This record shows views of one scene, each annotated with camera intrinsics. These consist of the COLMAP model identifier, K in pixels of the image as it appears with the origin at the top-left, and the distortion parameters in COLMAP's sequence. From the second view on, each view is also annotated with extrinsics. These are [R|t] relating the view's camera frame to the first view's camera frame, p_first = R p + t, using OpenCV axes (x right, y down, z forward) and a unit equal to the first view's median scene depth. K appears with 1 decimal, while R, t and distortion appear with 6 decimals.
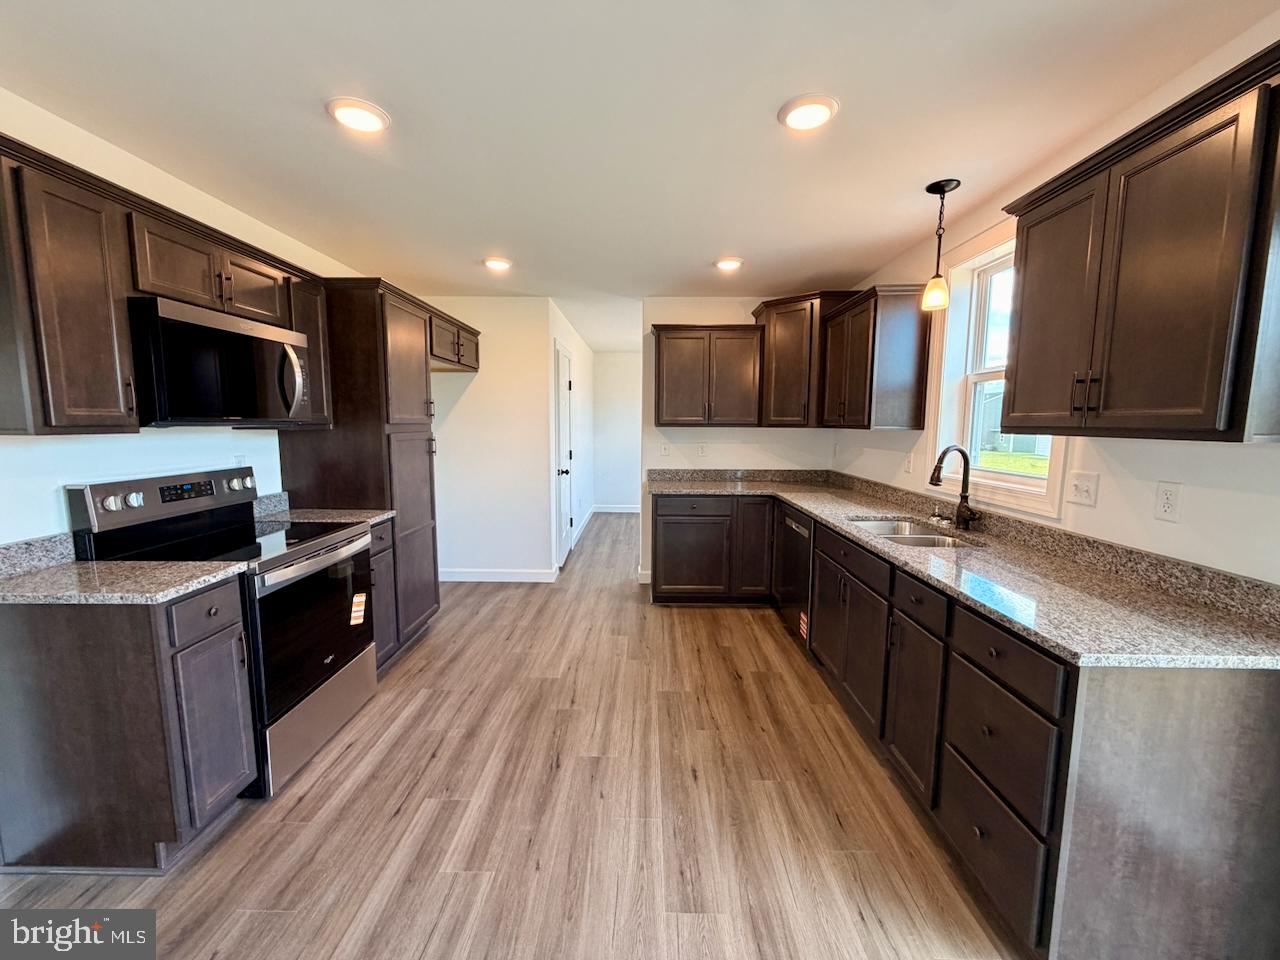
lens RADIAL K [[512.1, 0, 637.1], [0, 512.1, 480.0], [0, 0, 1]] dist [0.000943, 0.000191]
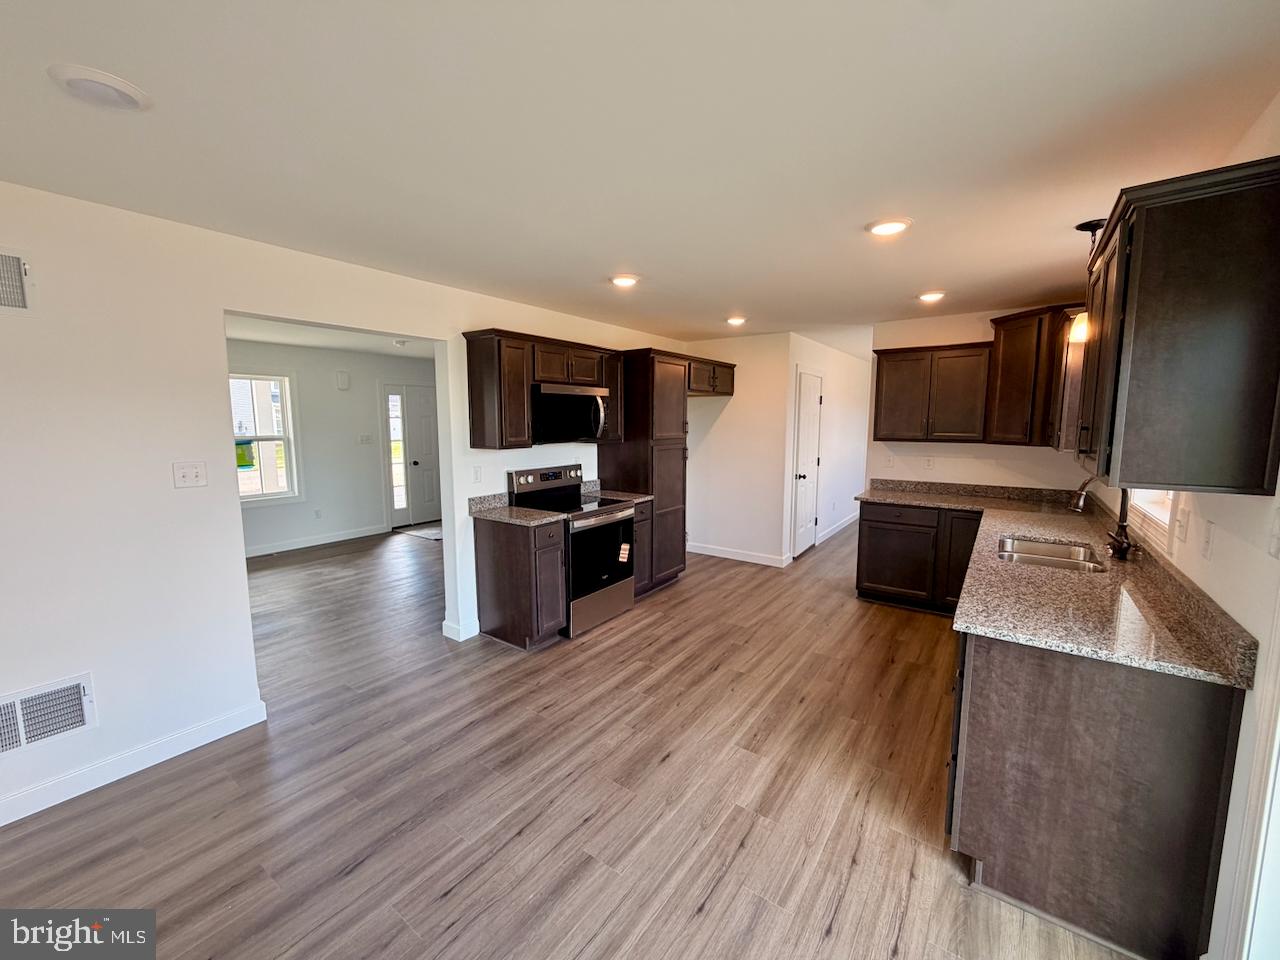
lens RADIAL K [[512.1, 0, 637.1], [0, 512.1, 480.0], [0, 0, 1]] dist [0.000943, 0.000191]
pose [[0.818903, 0.061364, -0.570641, 0.440851], [-0.059339, 0.997992, 0.022164, -0.023223], [0.570856, 0.015711, 0.820900, -0.357172]]
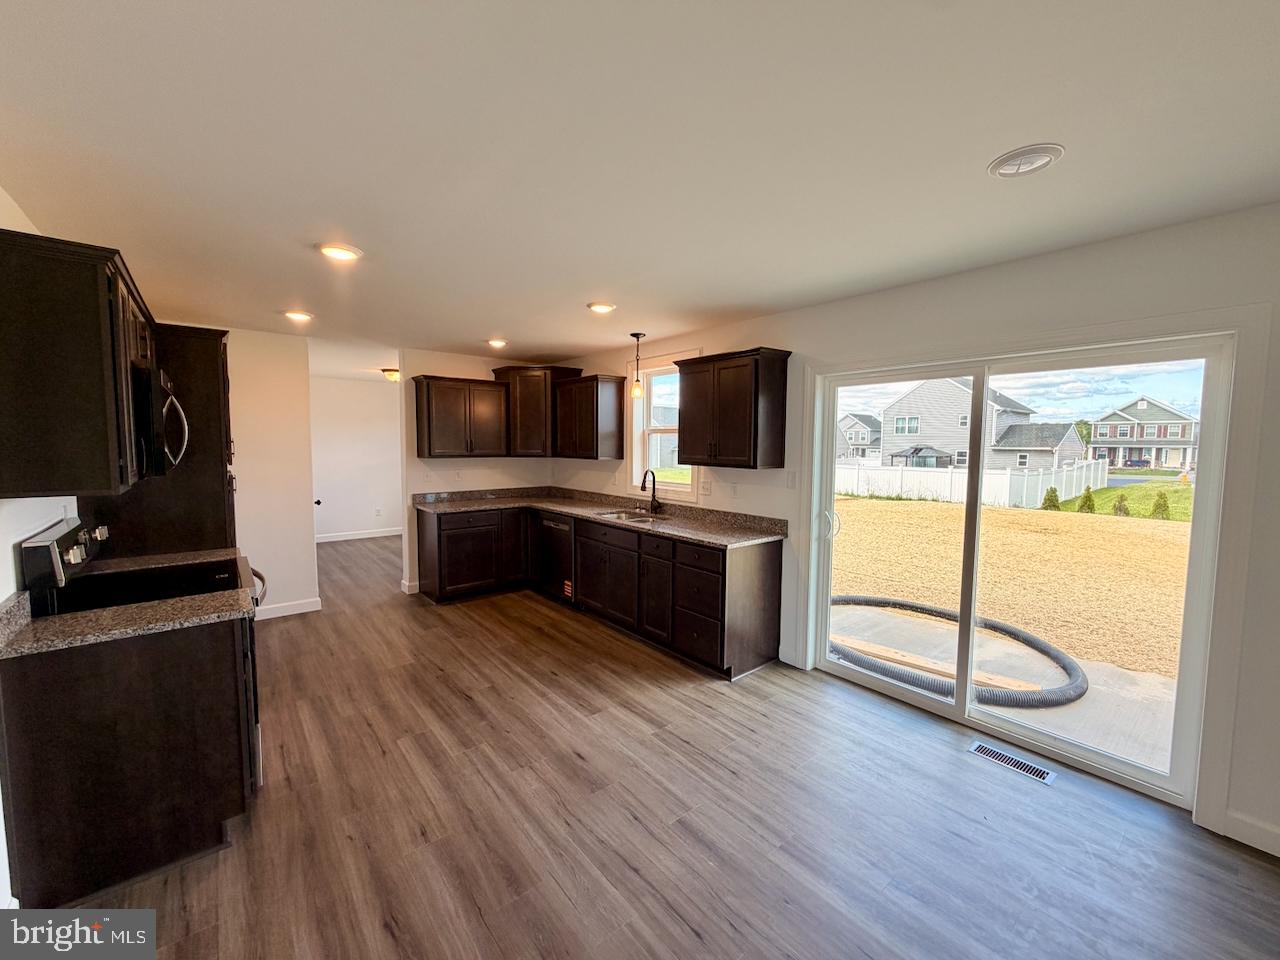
lens RADIAL K [[512.1, 0, 637.1], [0, 512.1, 480.0], [0, 0, 1]] dist [0.000943, 0.000191]
pose [[0.762428, -0.048981, 0.645216, -0.633076], [0.069922, 0.997529, -0.006899, -0.017714], [-0.643284, 0.050375, 0.763969, -0.411773]]
